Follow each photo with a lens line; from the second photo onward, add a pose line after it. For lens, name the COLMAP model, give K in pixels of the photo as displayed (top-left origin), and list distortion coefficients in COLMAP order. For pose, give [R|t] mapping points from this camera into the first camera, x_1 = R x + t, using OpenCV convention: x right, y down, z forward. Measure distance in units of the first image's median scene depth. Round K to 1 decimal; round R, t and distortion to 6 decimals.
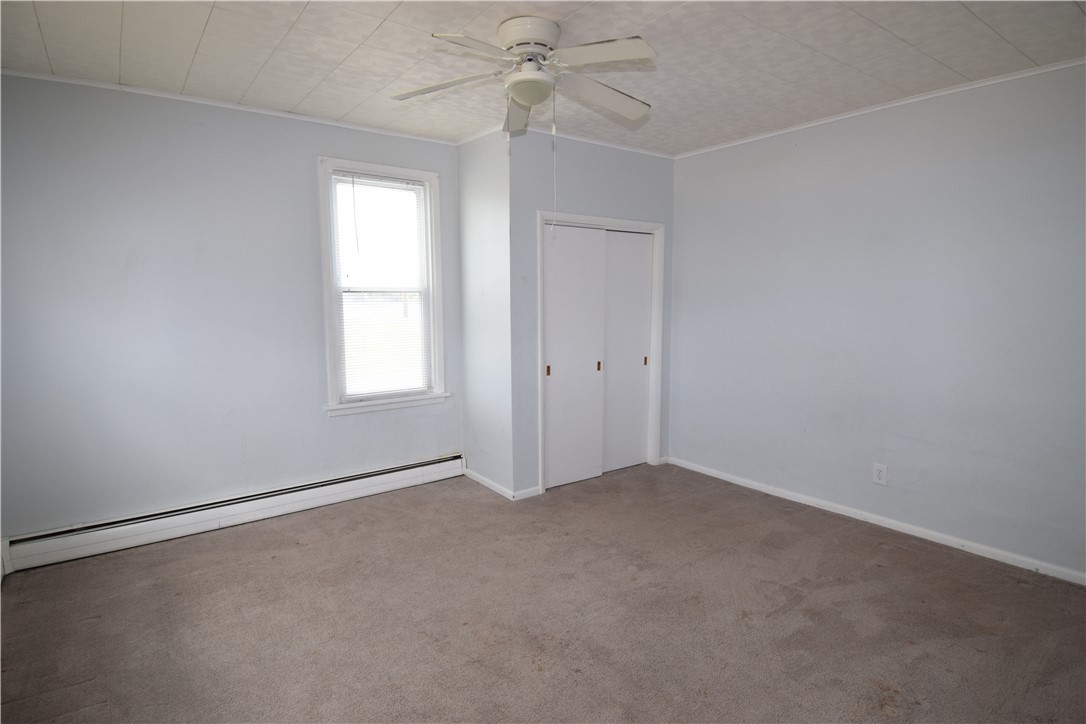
lens RADIAL K [[572.3, 0, 545.1], [0, 572.3, 361.9], [0, 0, 1]] dist [0.052074, -0.054664]
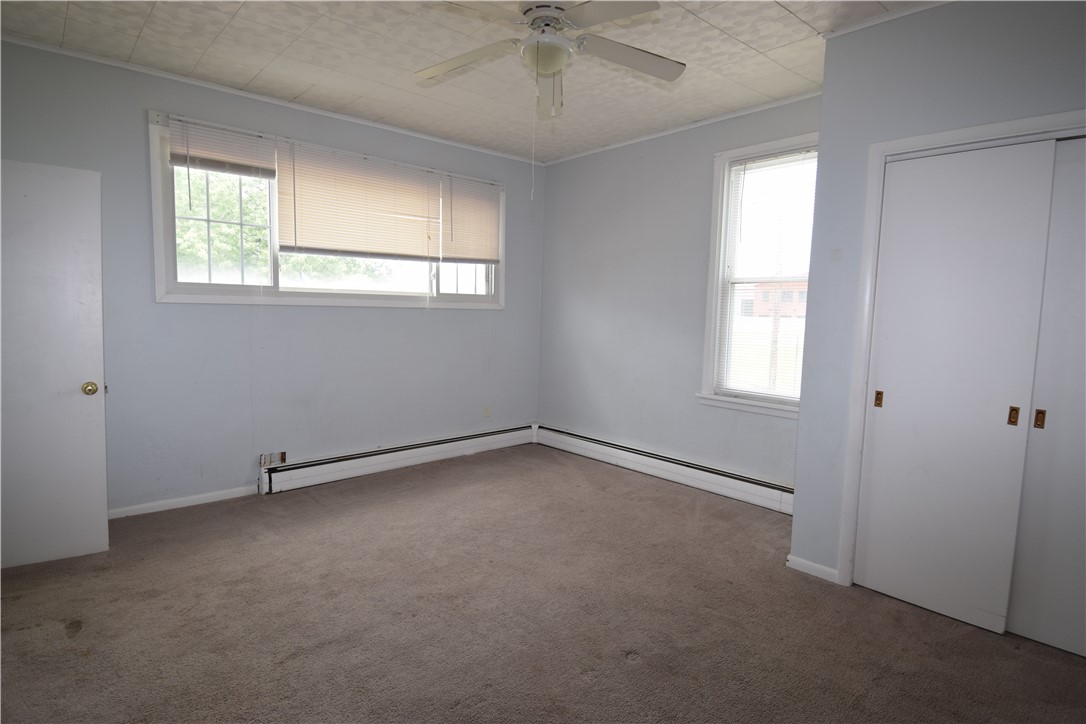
lens RADIAL K [[572.3, 0, 545.1], [0, 572.3, 361.9], [0, 0, 1]] dist [0.052074, -0.054664]
pose [[0.091084, 0.099481, -0.990862, 0.611813], [-0.135658, 0.986962, 0.086619, -0.030880], [0.986560, 0.126529, 0.103392, 0.597520]]
